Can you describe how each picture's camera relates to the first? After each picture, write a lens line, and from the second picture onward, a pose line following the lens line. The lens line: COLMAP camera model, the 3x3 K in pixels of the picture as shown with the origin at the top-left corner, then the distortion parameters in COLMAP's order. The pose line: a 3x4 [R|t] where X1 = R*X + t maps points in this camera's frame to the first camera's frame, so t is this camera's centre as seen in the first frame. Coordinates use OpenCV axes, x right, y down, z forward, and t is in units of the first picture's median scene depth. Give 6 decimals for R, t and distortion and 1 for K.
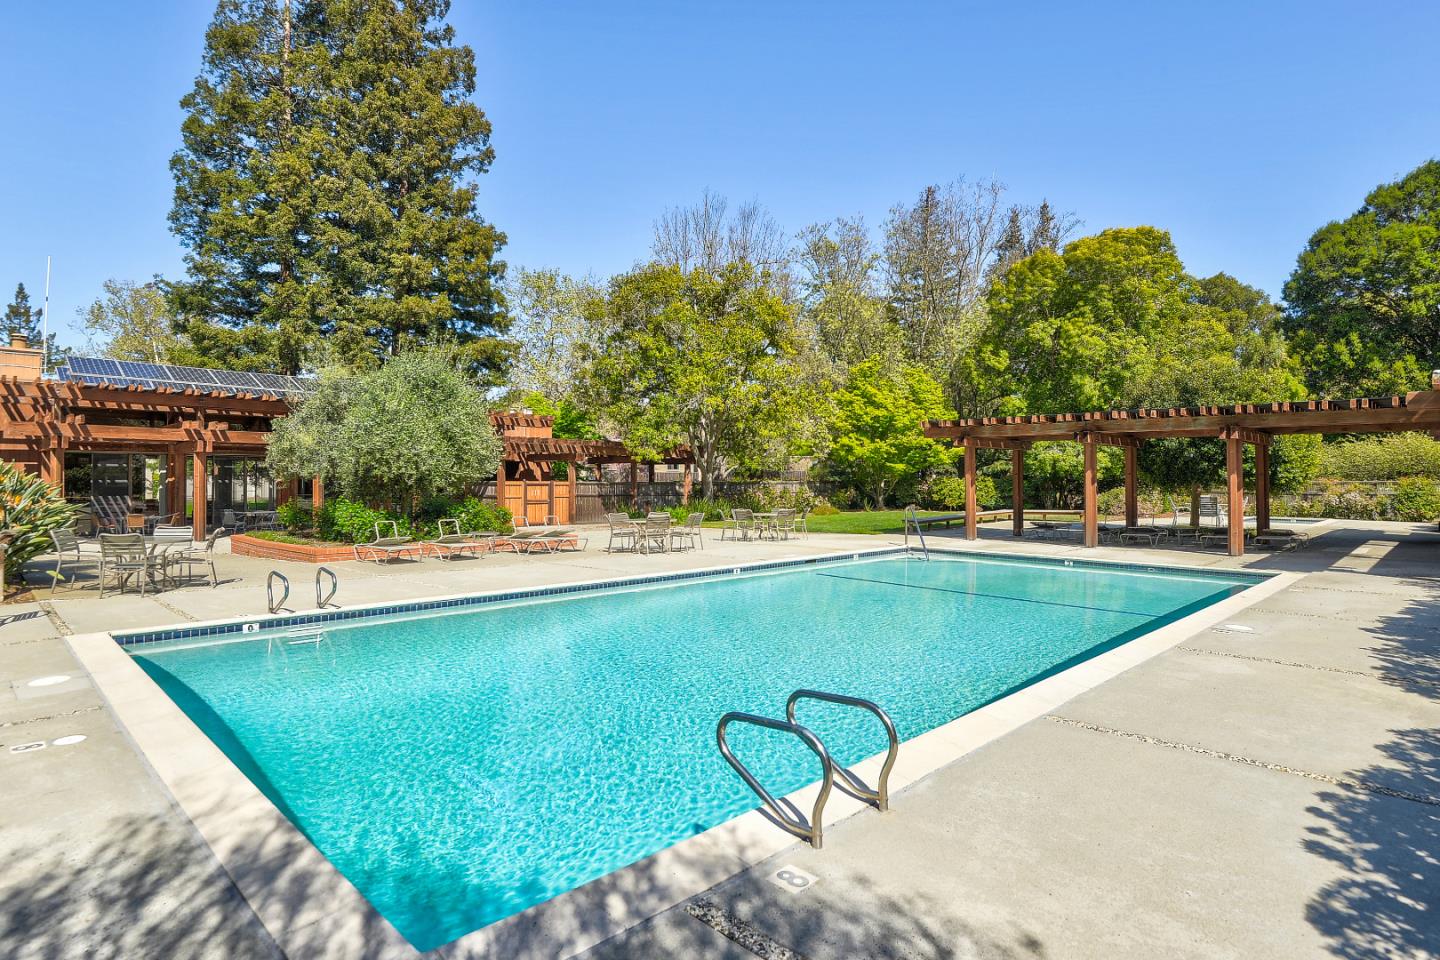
lens RADIAL K [[739.0, 0, 724.6], [0, 739.0, 478.7], [0, 0, 1]] dist [0.002960, 0.000418]
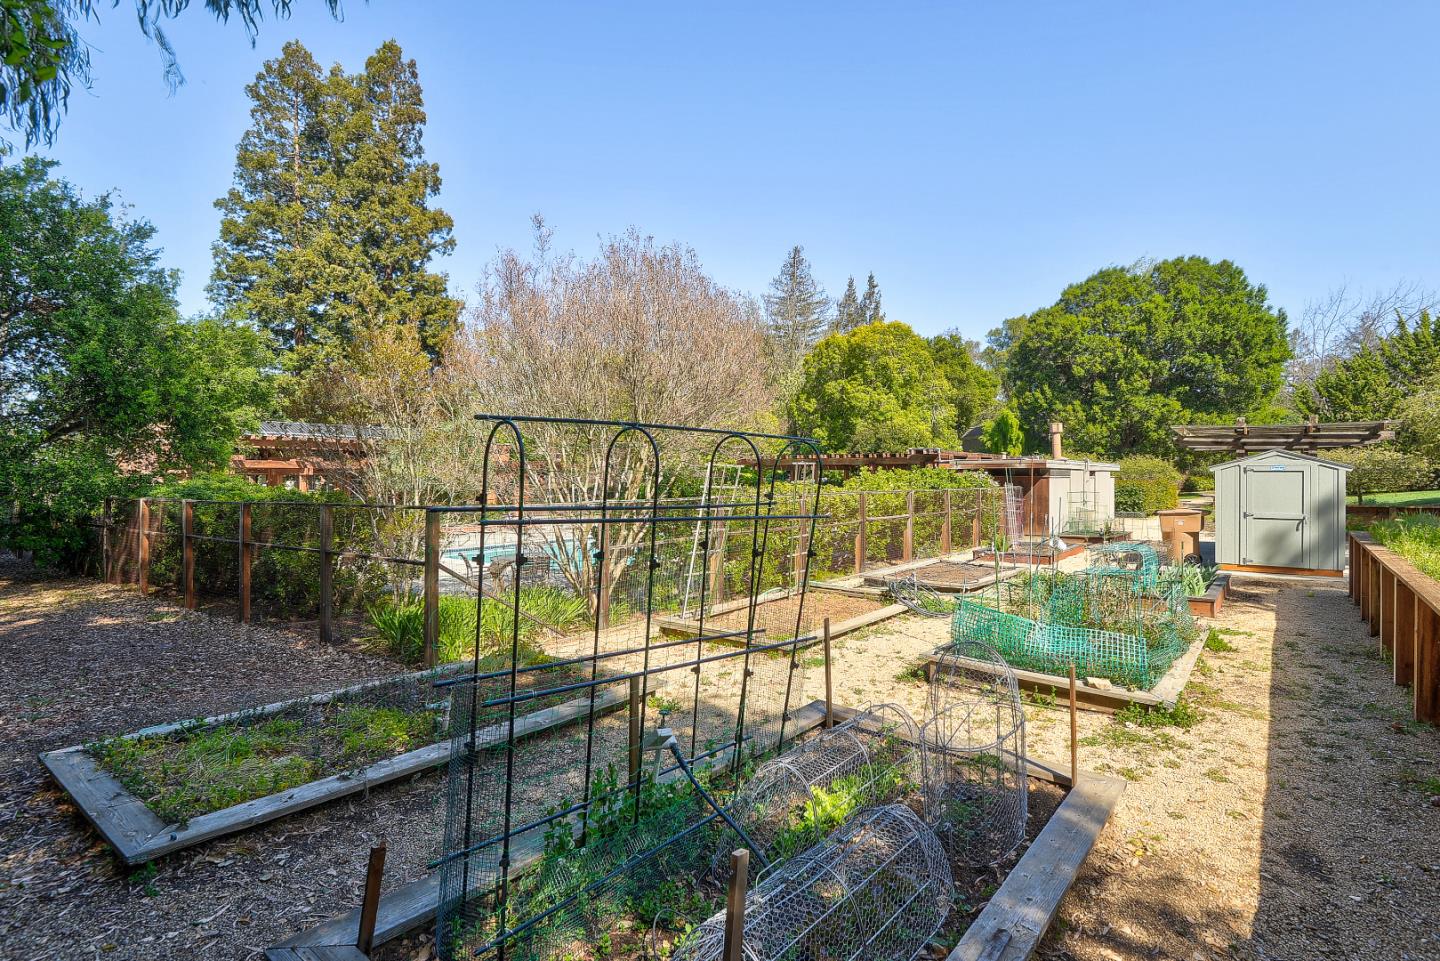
lens RADIAL K [[728.0, 0, 720.0], [0, 728.0, 480.5], [0, 0, 1]] dist [0.035813, 0.000329]
pose [[0.994500, -0.004775, 0.104631, 0.028687], [0.003537, 0.999922, 0.012014, -0.022681], [-0.104681, -0.011578, 0.994438, -0.438491]]
